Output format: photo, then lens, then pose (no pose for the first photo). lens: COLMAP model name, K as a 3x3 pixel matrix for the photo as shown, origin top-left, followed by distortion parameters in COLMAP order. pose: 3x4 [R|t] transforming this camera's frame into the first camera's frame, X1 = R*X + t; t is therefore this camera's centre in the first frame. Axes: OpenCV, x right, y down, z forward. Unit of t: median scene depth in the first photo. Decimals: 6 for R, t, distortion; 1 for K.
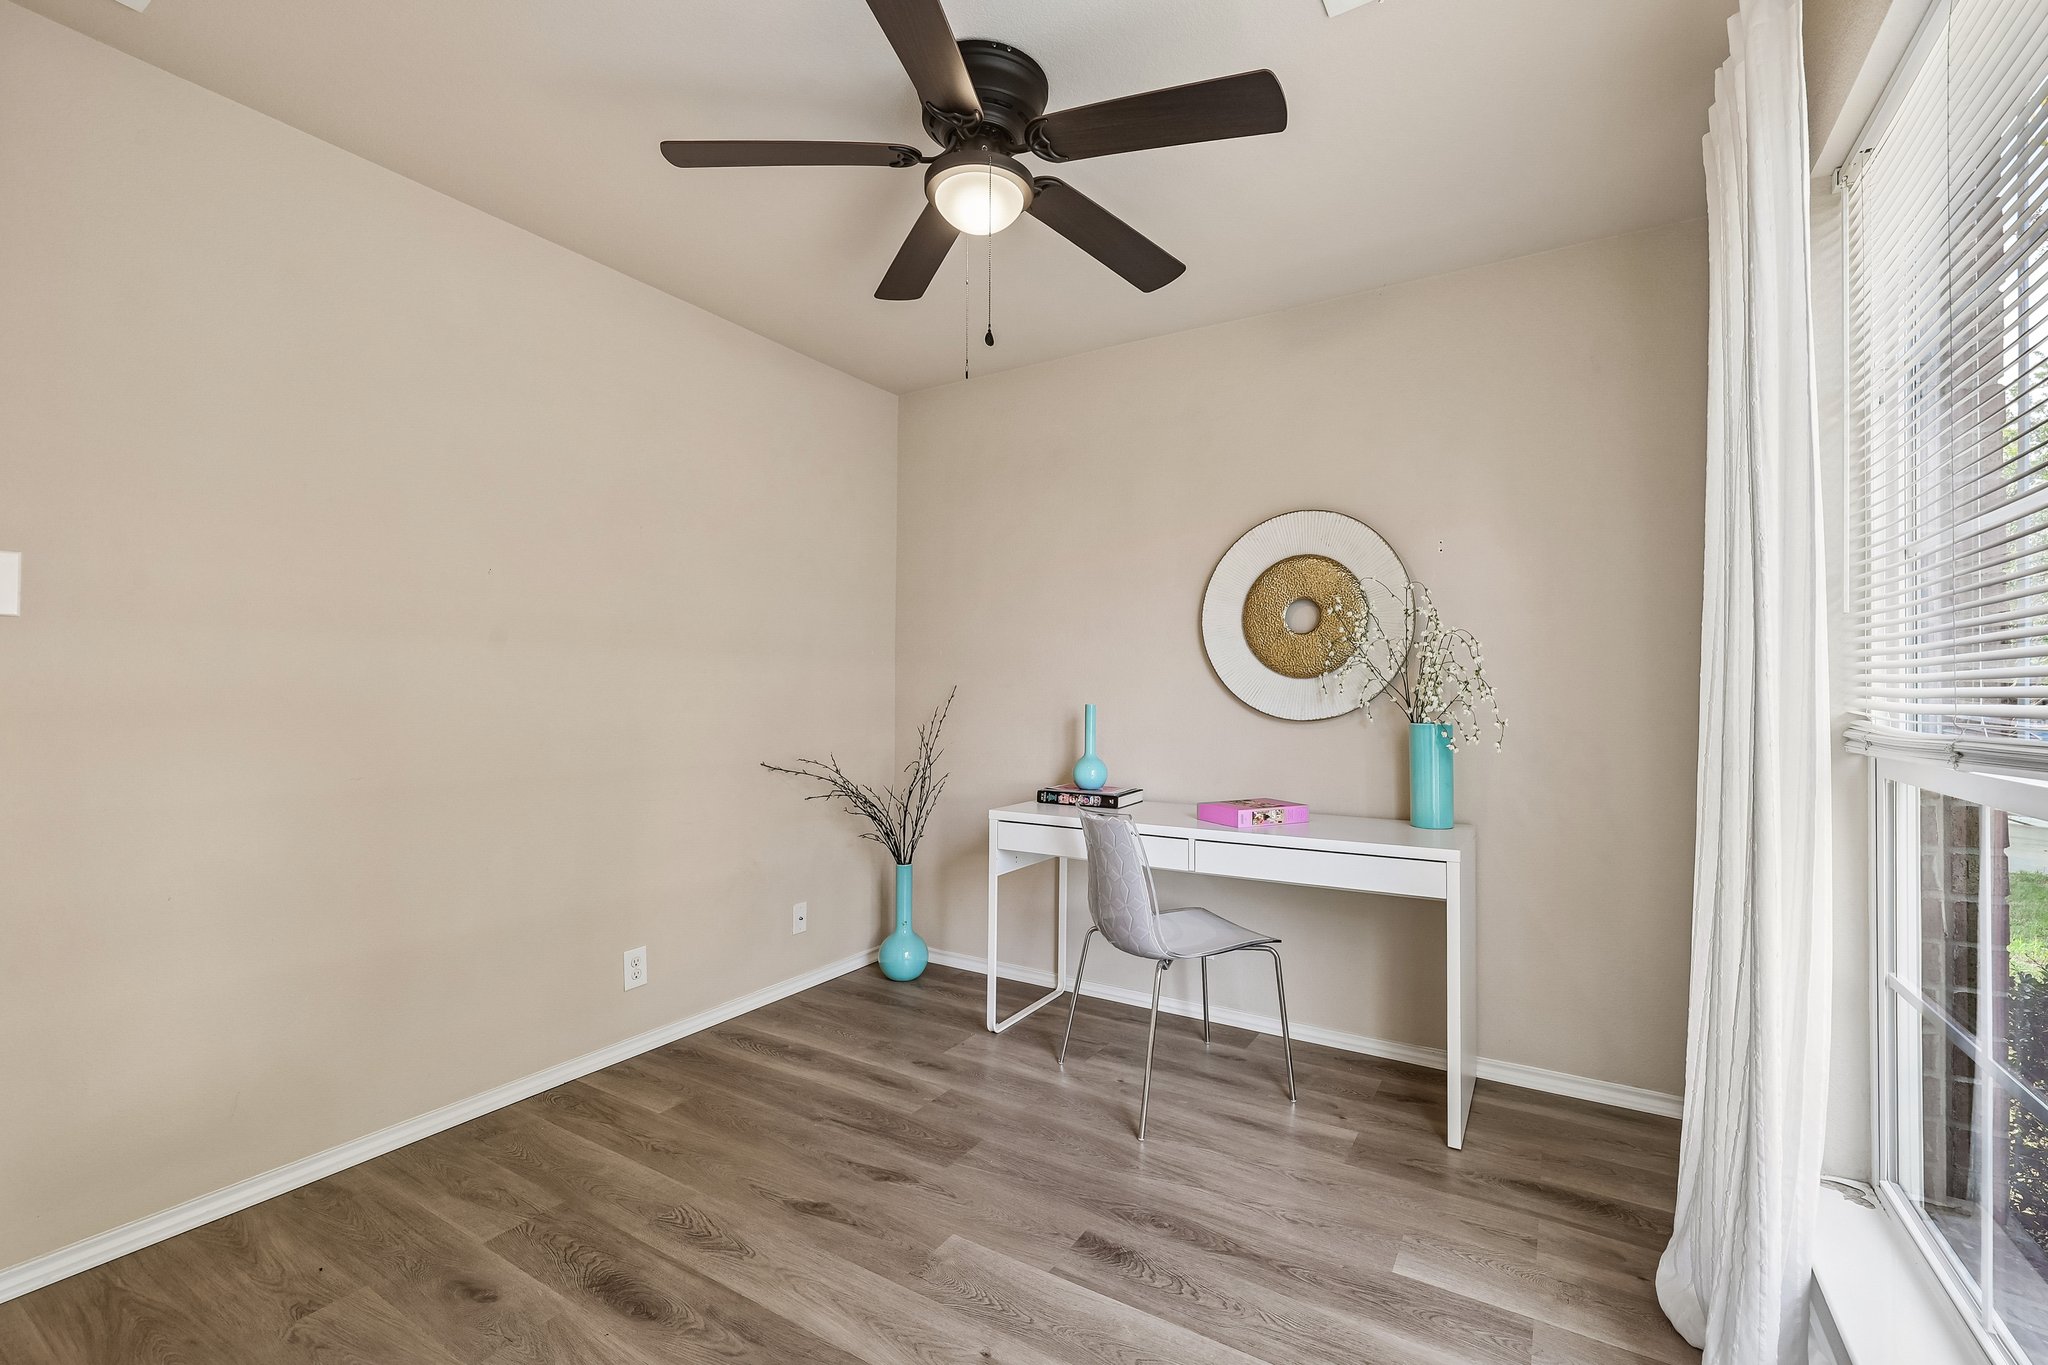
lens RADIAL K [[879.3, 0, 1024.0], [0, 879.3, 682.5], [0, 0, 1]] dist [0.000656, 0.000287]
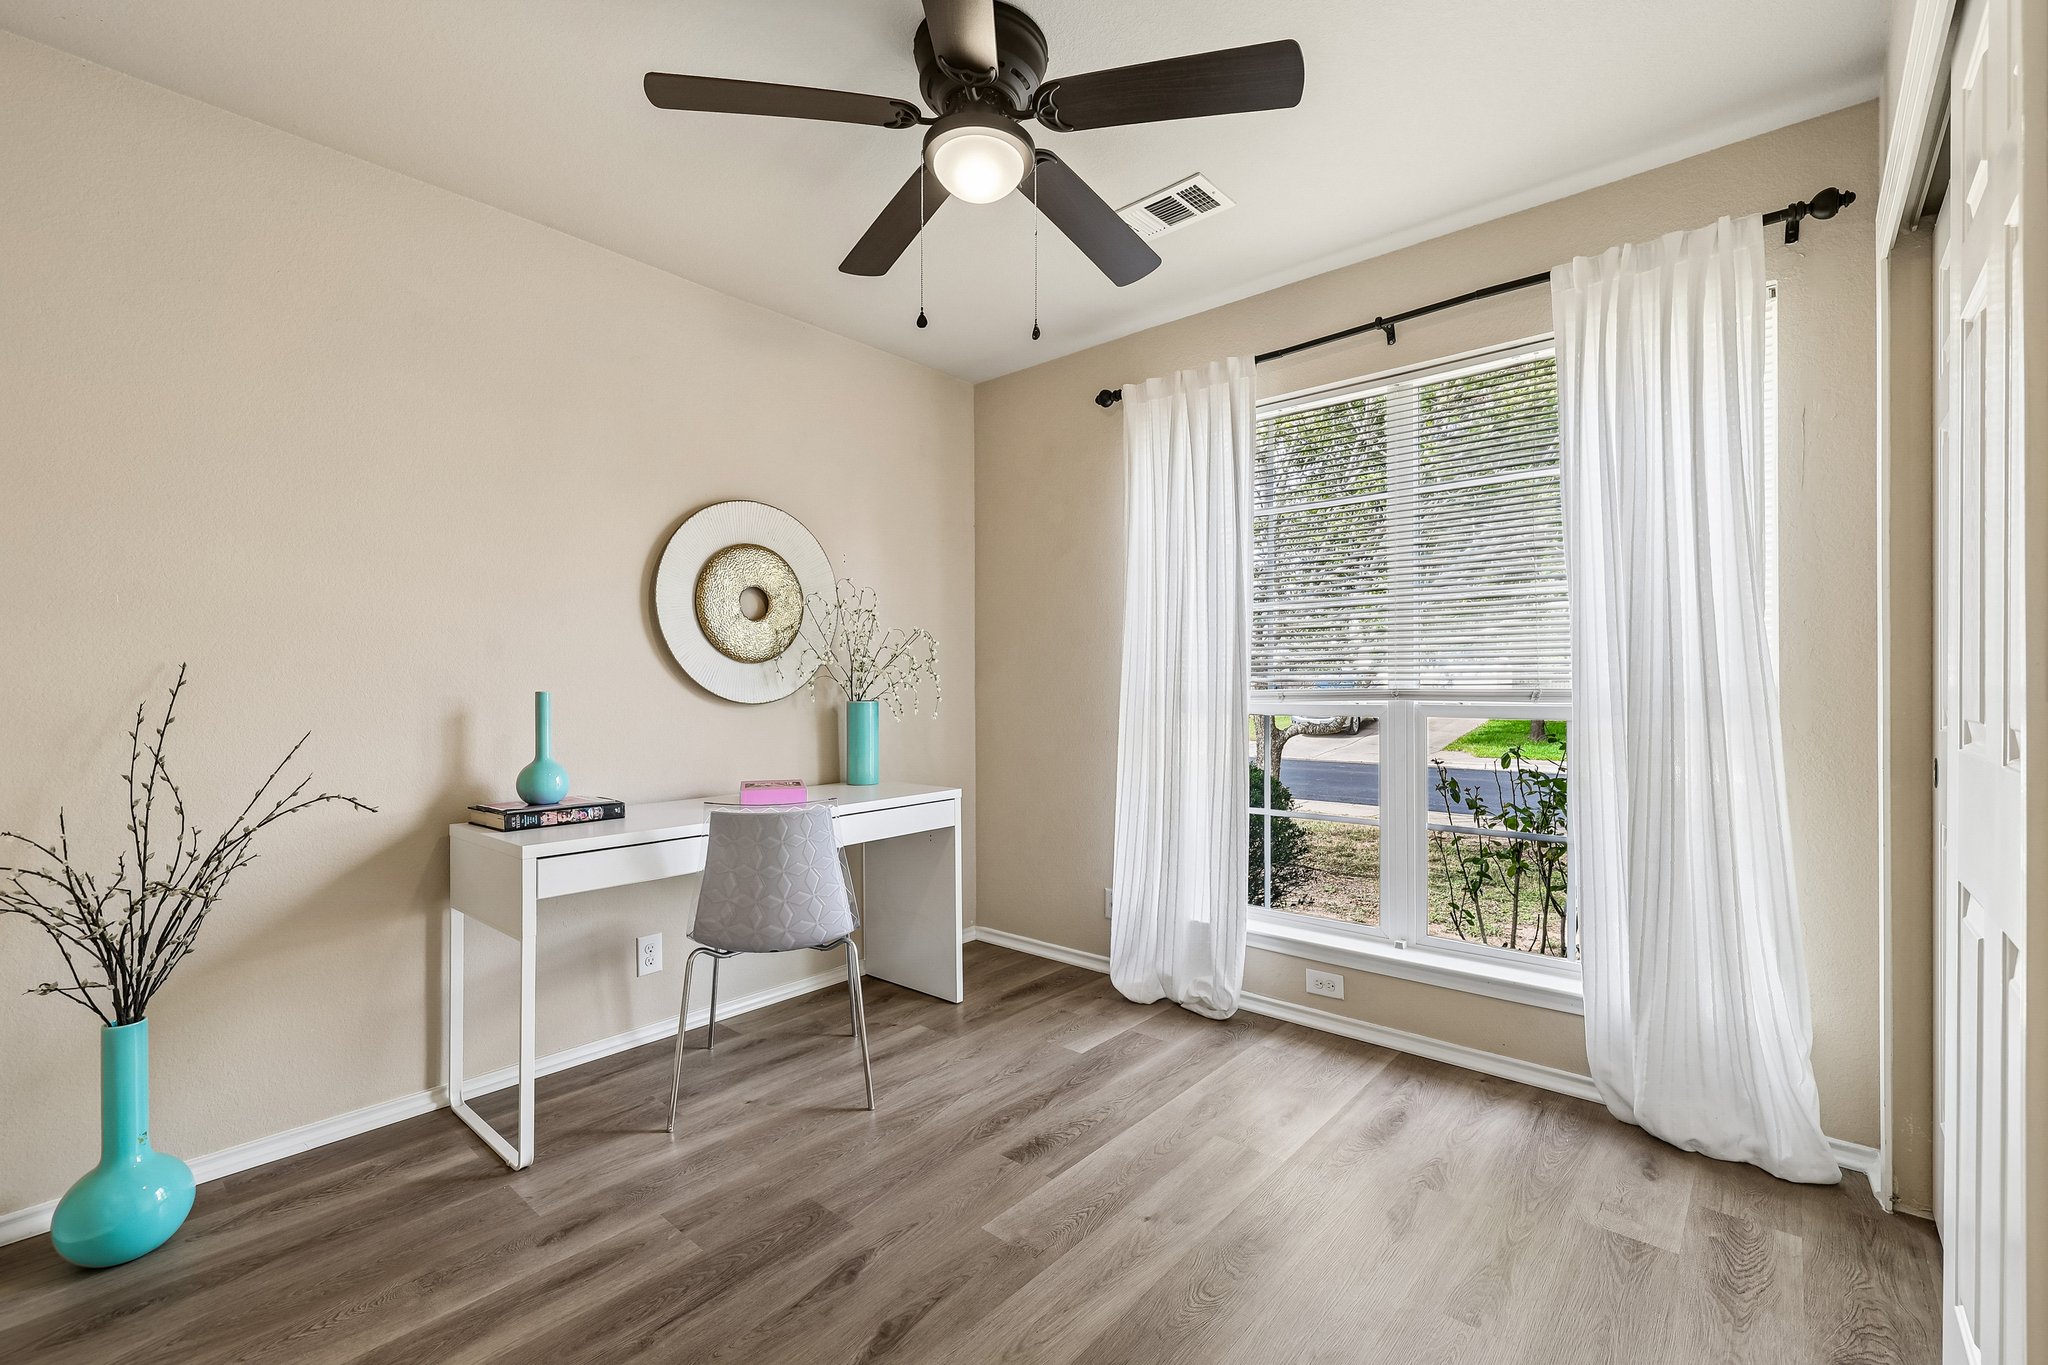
lens RADIAL K [[875.5, 0, 1027.0], [0, 875.5, 686.2], [0, 0, 1]] dist [-0.001317, 0.000391]
pose [[0.163445, -0.003599, 0.986546, -0.848896], [-0.002271, 0.999989, 0.004025, 0.022430], [-0.986550, -0.002898, 0.163435, 0.660844]]
